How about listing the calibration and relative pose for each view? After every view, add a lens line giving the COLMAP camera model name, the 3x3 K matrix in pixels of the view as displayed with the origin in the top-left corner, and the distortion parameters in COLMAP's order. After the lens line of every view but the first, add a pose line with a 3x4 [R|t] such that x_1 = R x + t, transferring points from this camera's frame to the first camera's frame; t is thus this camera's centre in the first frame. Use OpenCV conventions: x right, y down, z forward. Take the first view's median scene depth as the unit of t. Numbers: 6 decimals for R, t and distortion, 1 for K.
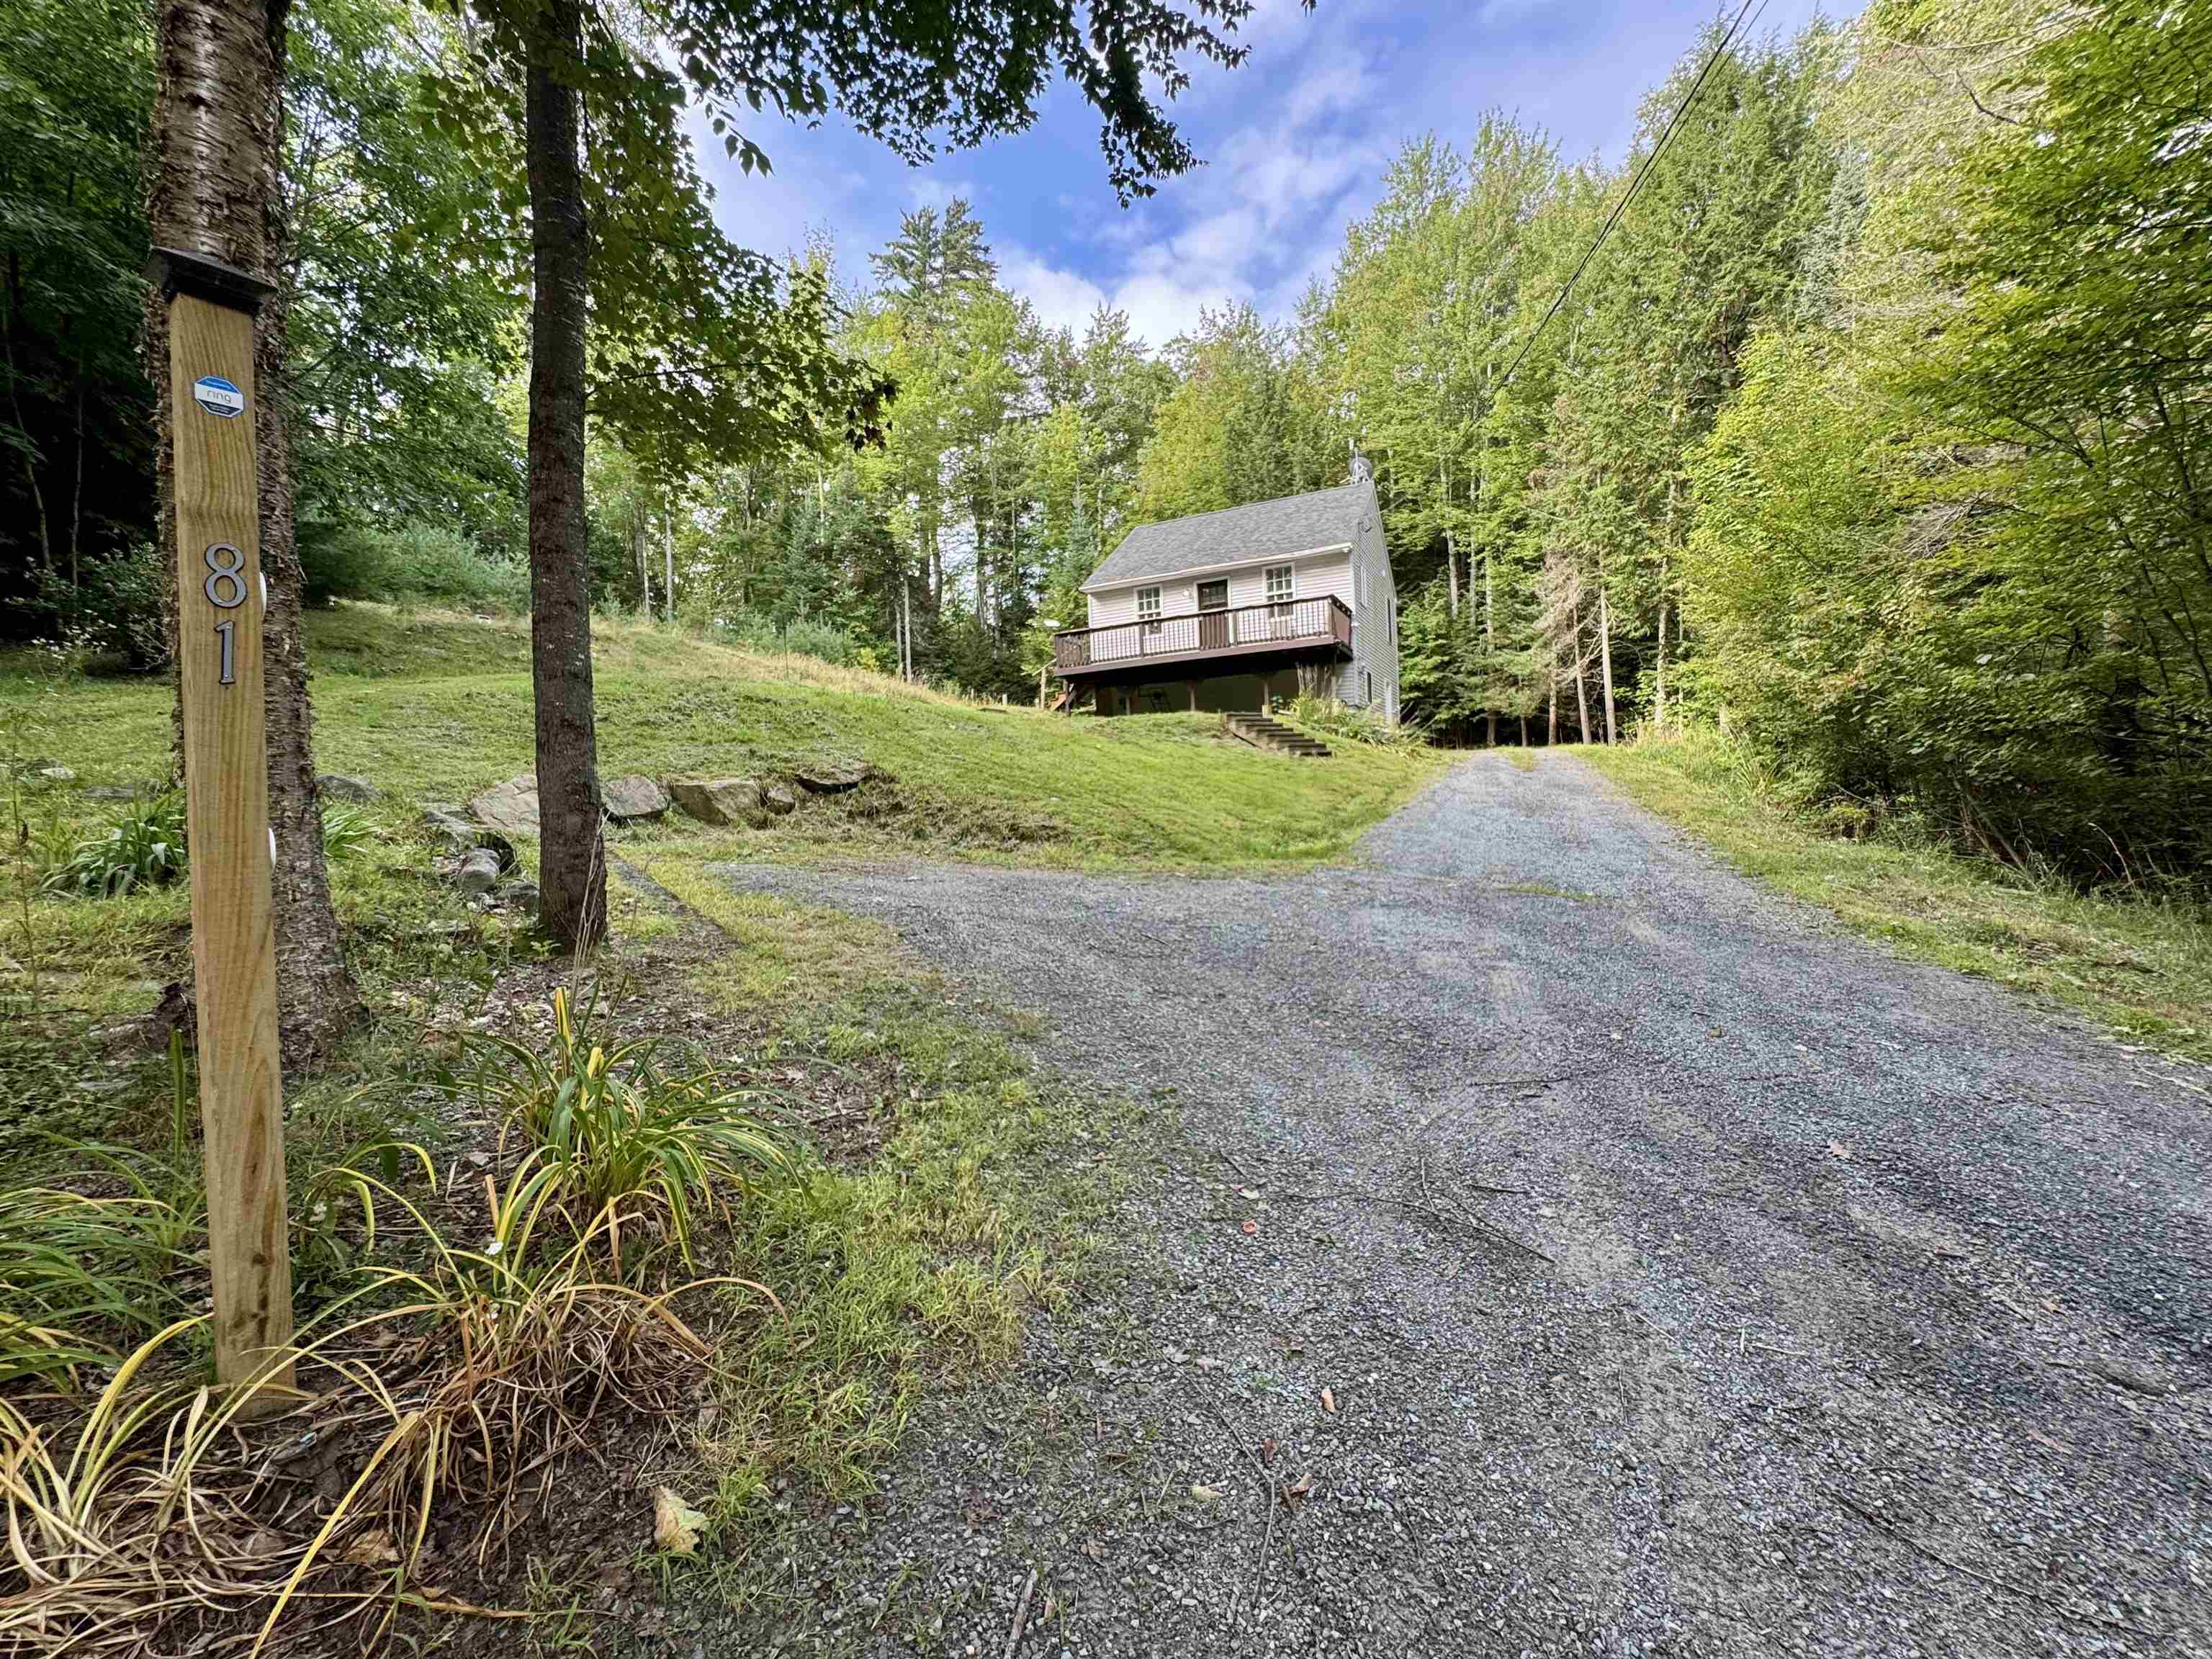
lens RADIAL K [[878.4, 0, 1110.2], [0, 878.4, 831.6], [0, 0, 1]] dist [-0.003027, 0.000881]
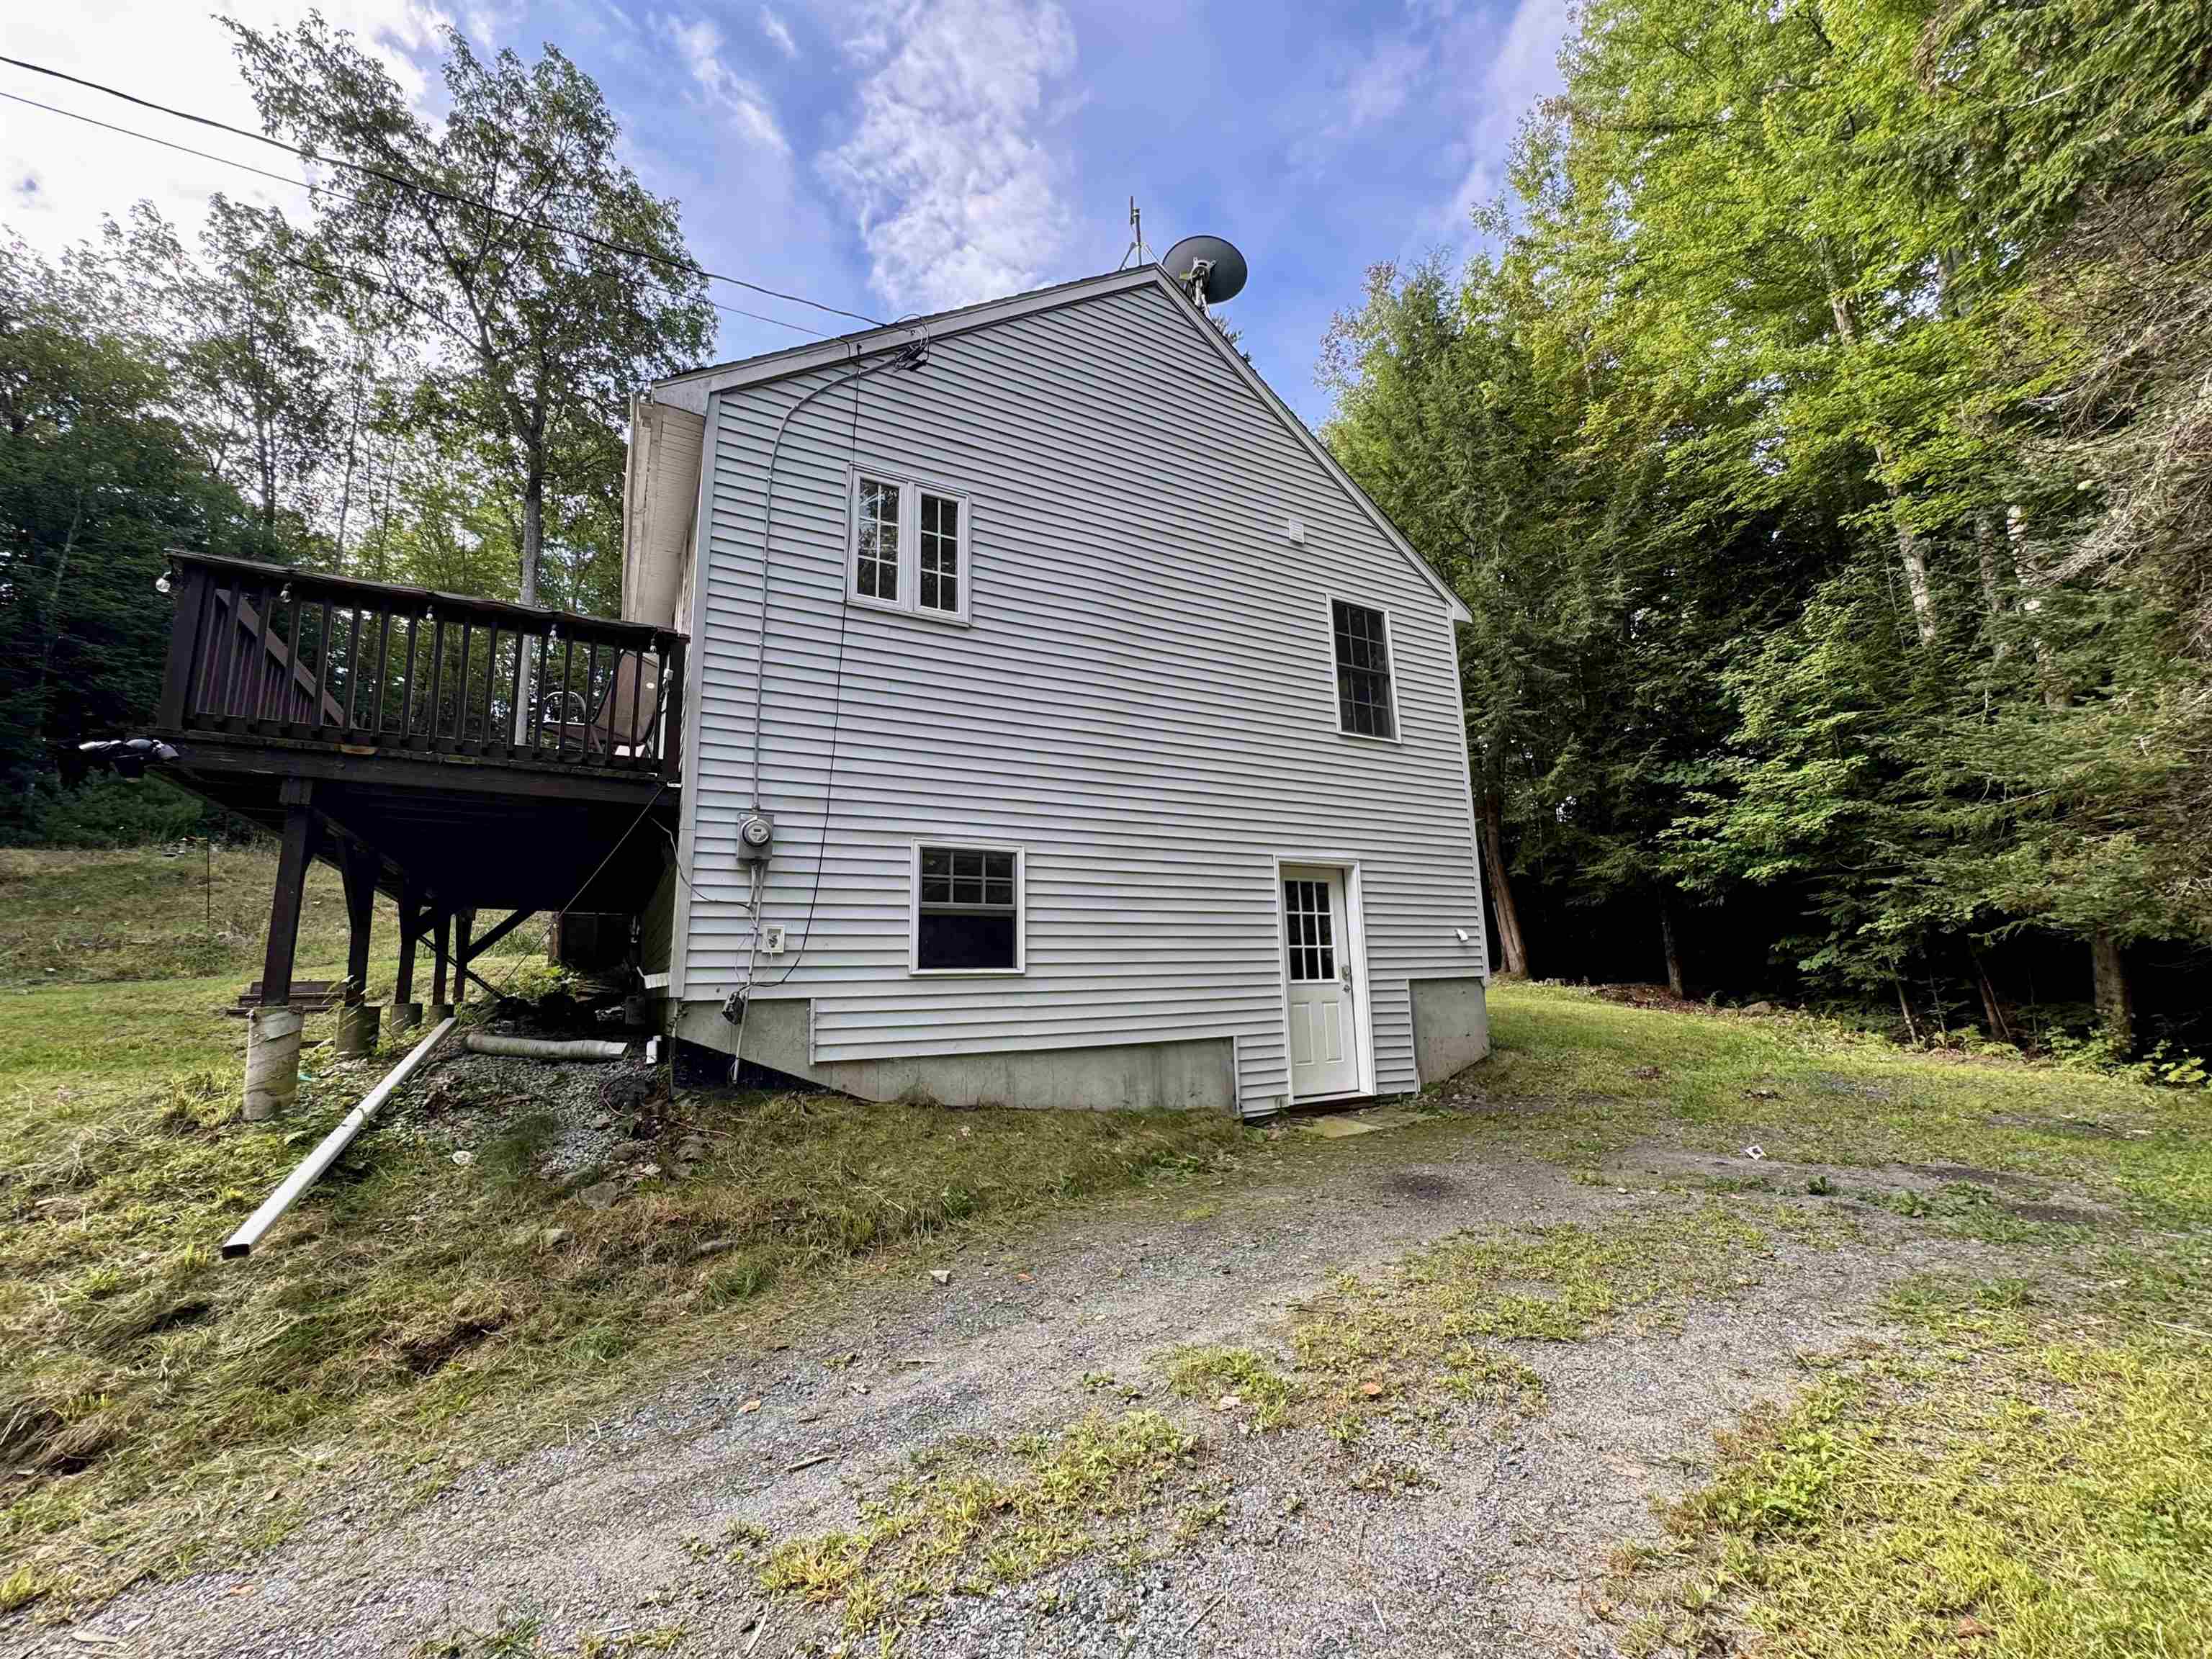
lens RADIAL K [[878.4, 0, 1103.4], [0, 878.4, 819.7], [0, 0, 1]] dist [-0.003027, 0.000881]
pose [[0.820894, -0.075986, -0.566003, 0.359461], [-0.042364, 0.980275, -0.193045, -0.102477], [0.569507, 0.182448, 0.801483, 0.602140]]
